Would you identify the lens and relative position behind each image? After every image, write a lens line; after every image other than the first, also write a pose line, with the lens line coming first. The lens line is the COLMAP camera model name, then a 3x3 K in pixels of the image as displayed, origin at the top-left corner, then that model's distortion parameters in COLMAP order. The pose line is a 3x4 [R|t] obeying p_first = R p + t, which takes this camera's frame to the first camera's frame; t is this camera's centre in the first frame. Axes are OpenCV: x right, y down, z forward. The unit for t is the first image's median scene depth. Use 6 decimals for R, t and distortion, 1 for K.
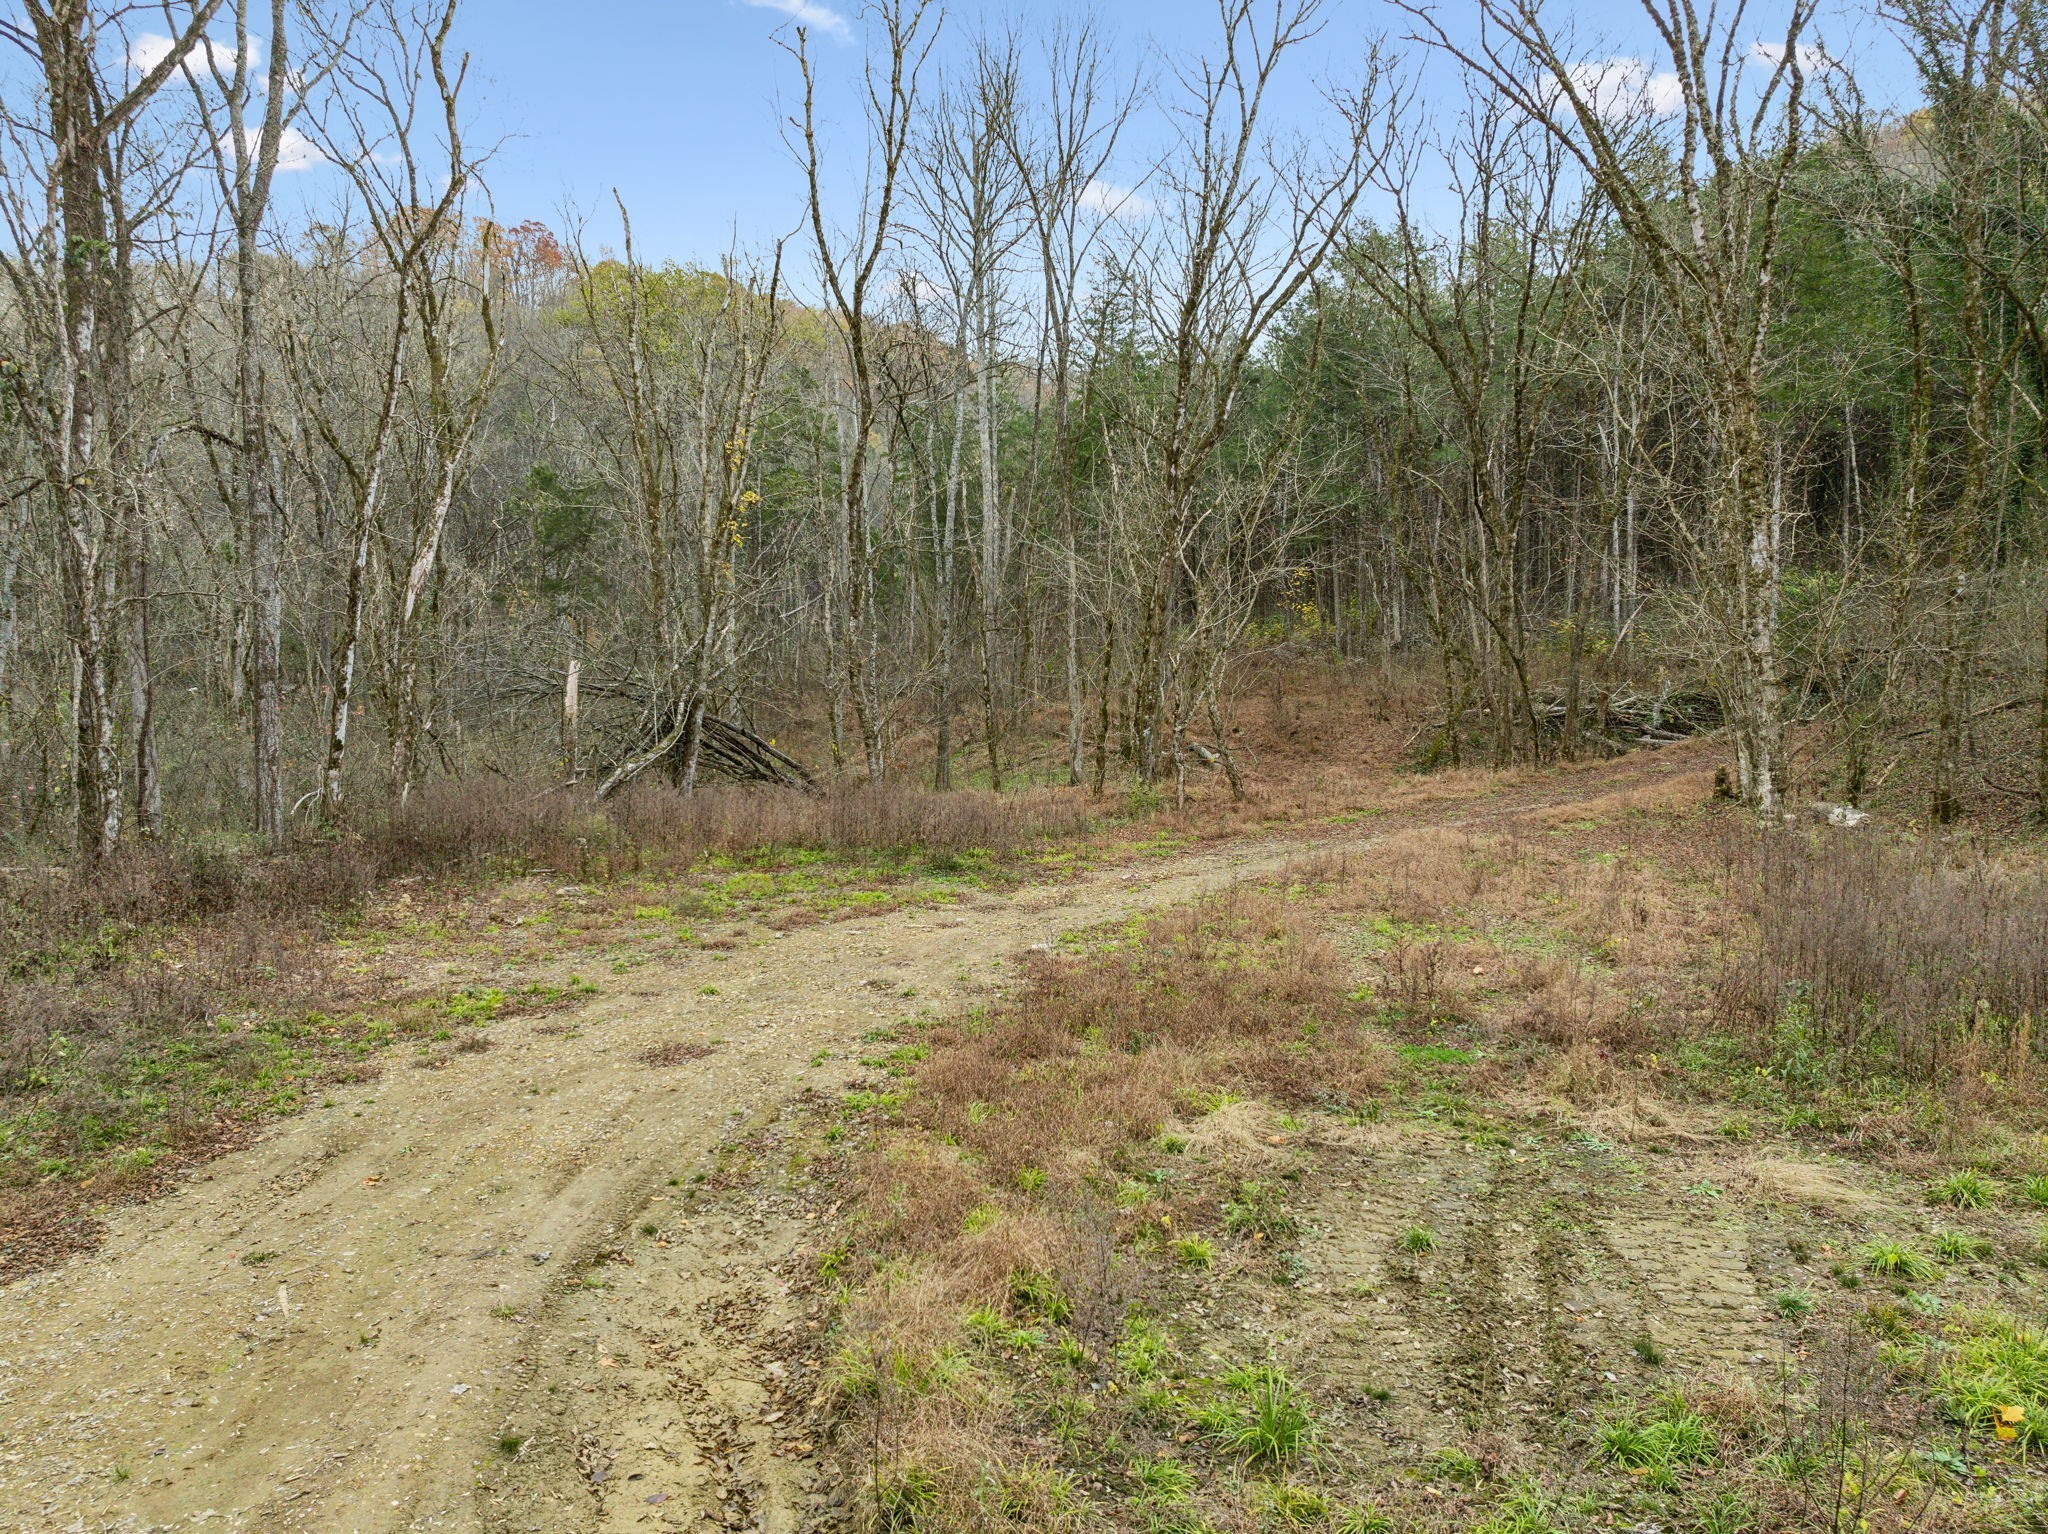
lens RADIAL K [[1465.6, 0, 1028.7], [0, 1465.6, 800.9], [0, 0, 1]] dist [-0.081888, 0.049737]
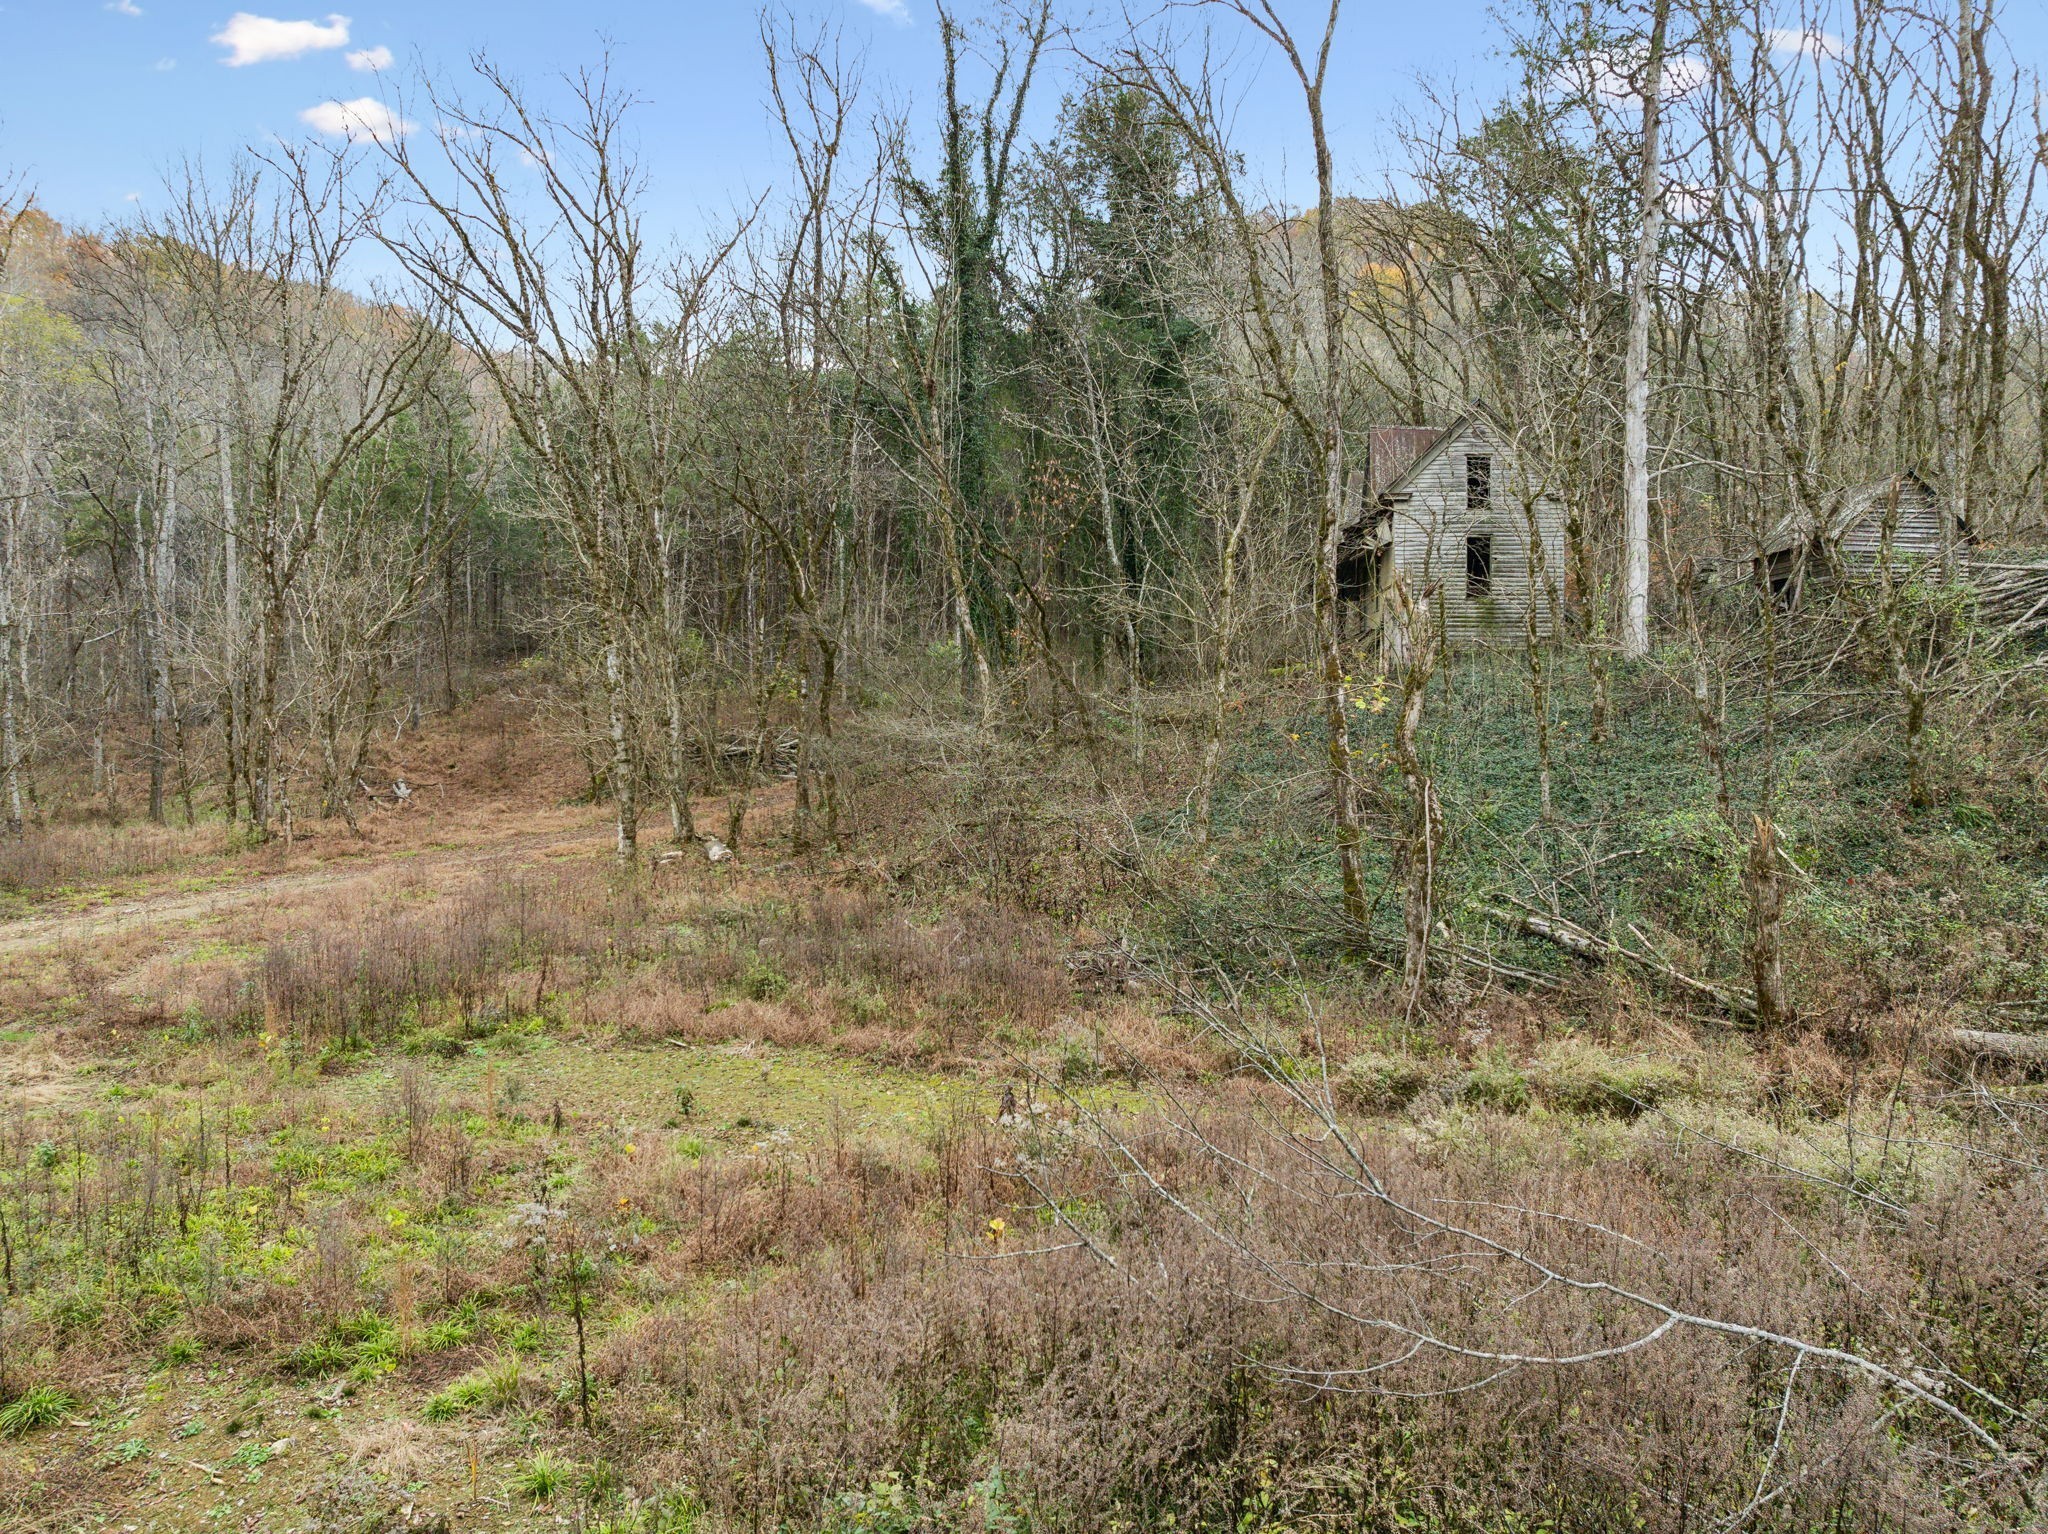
lens RADIAL K [[1446.0, 0, 1023.1], [0, 1446.0, 771.6], [0, 0, 1]] dist [-0.058120, 0.030886]
pose [[0.951630, -0.000944, 0.307246, 0.316262], [0.006027, 0.999860, -0.015597, -0.033059], [-0.307189, 0.016695, 0.951502, -0.308963]]
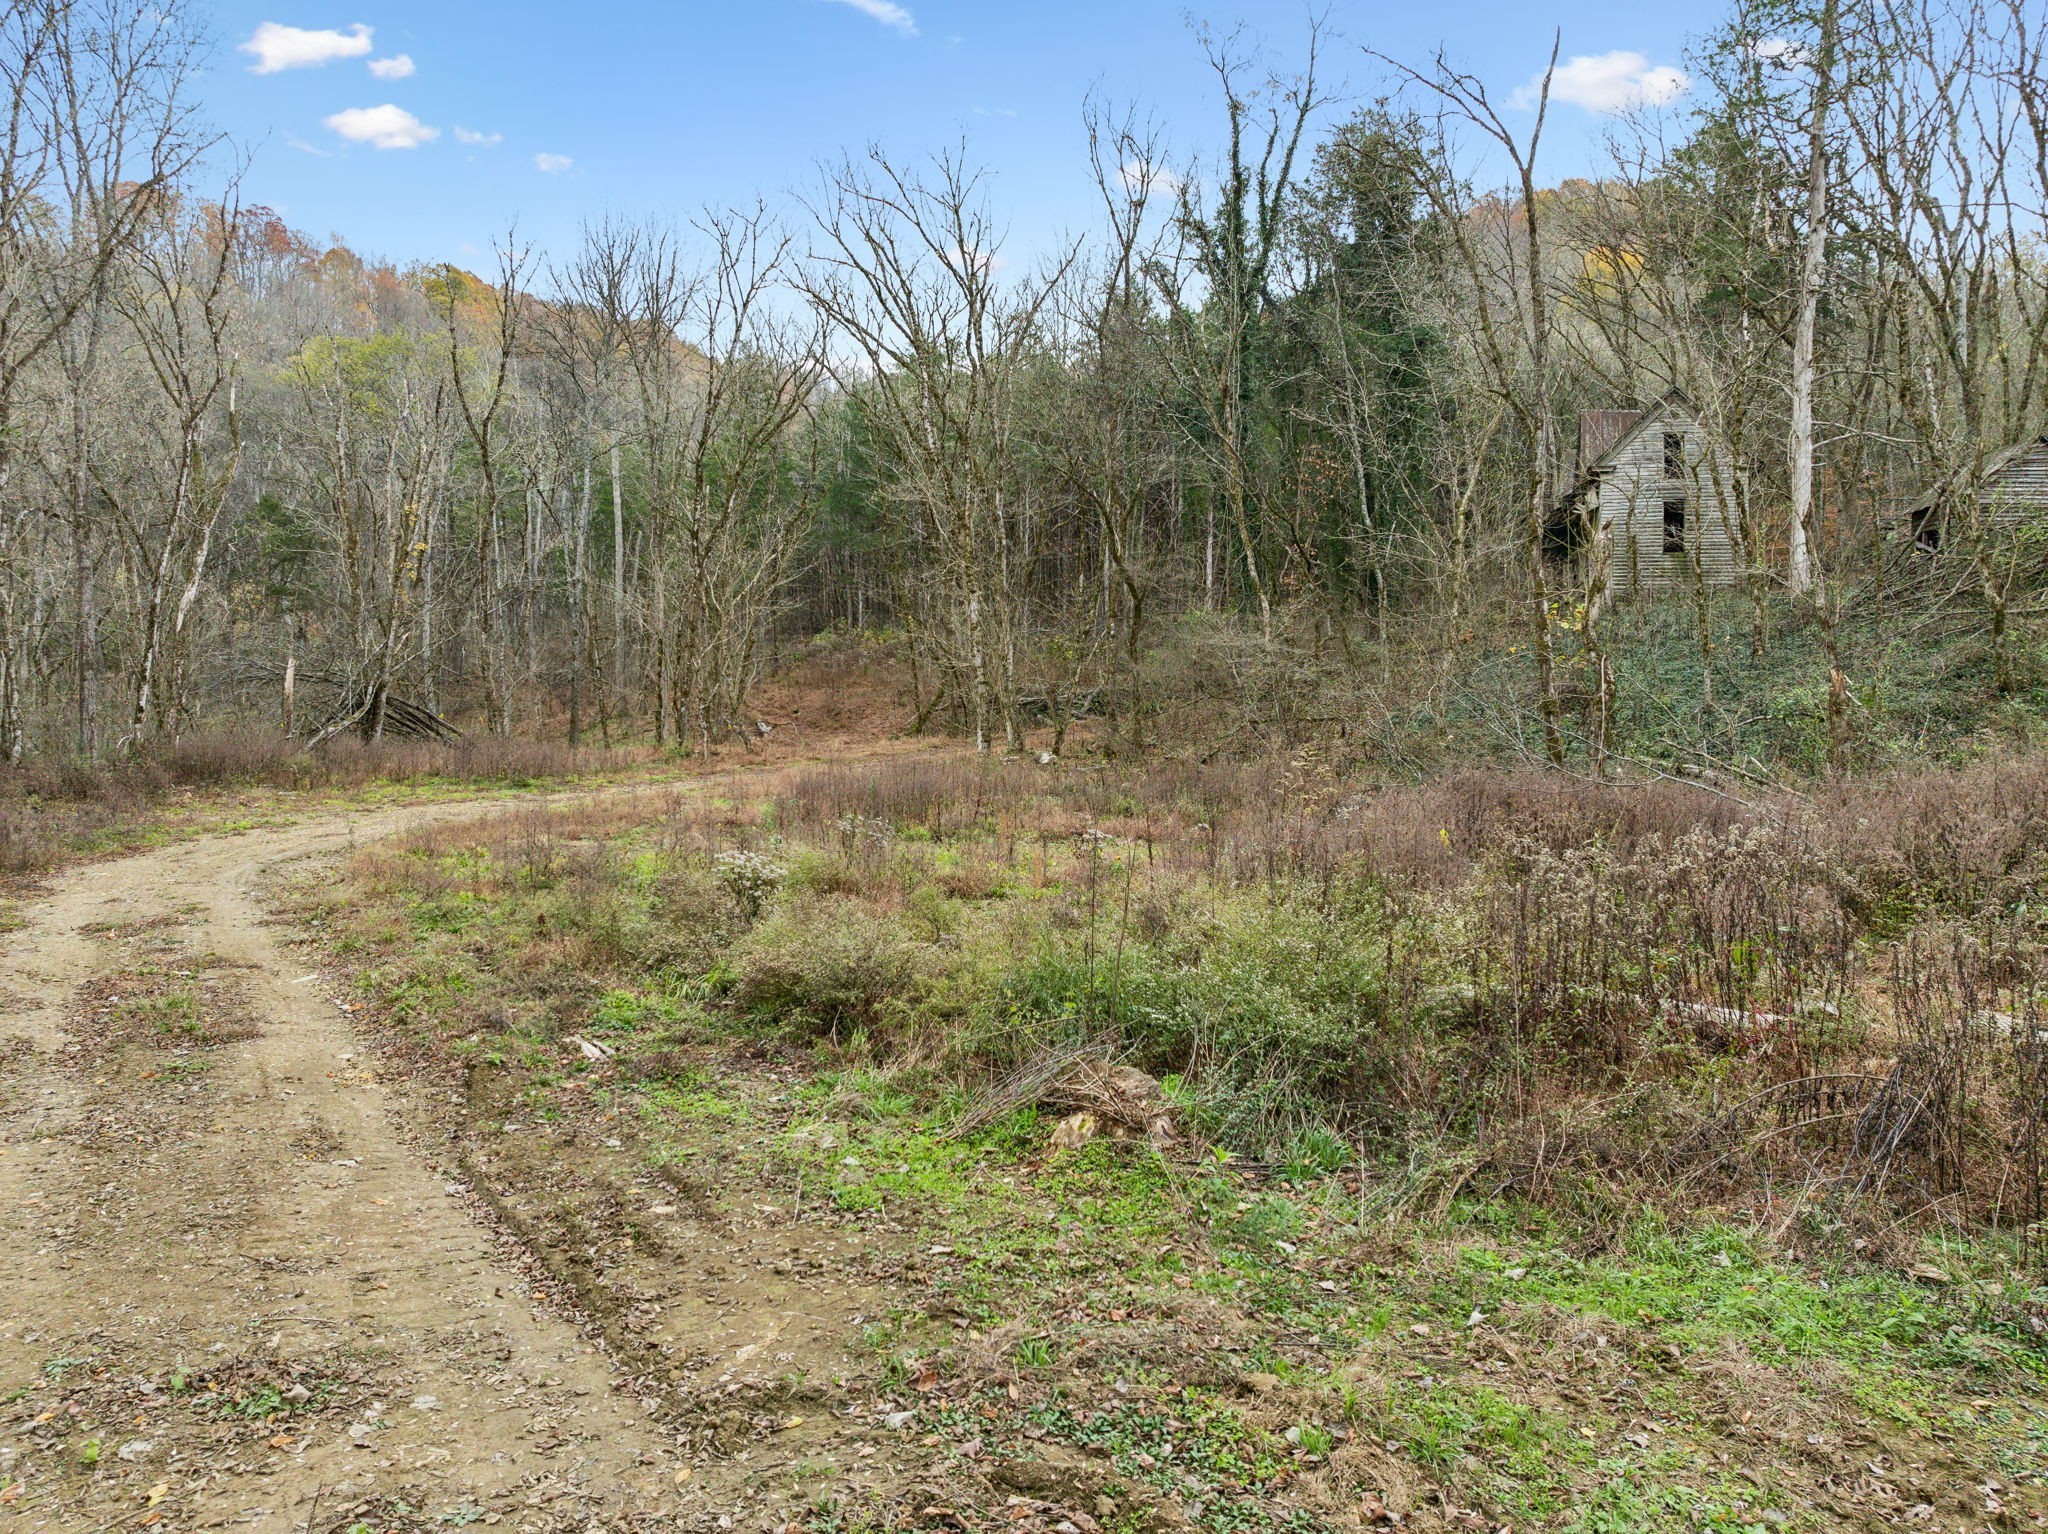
lens RADIAL K [[1446.0, 0, 1023.1], [0, 1446.0, 771.6], [0, 0, 1]] dist [-0.058120, 0.030886]
pose [[0.986345, 0.003944, 0.164647, 0.185150], [-0.001879, 0.999918, -0.012695, 0.037104], [-0.164683, 0.012212, 0.986271, -0.560751]]
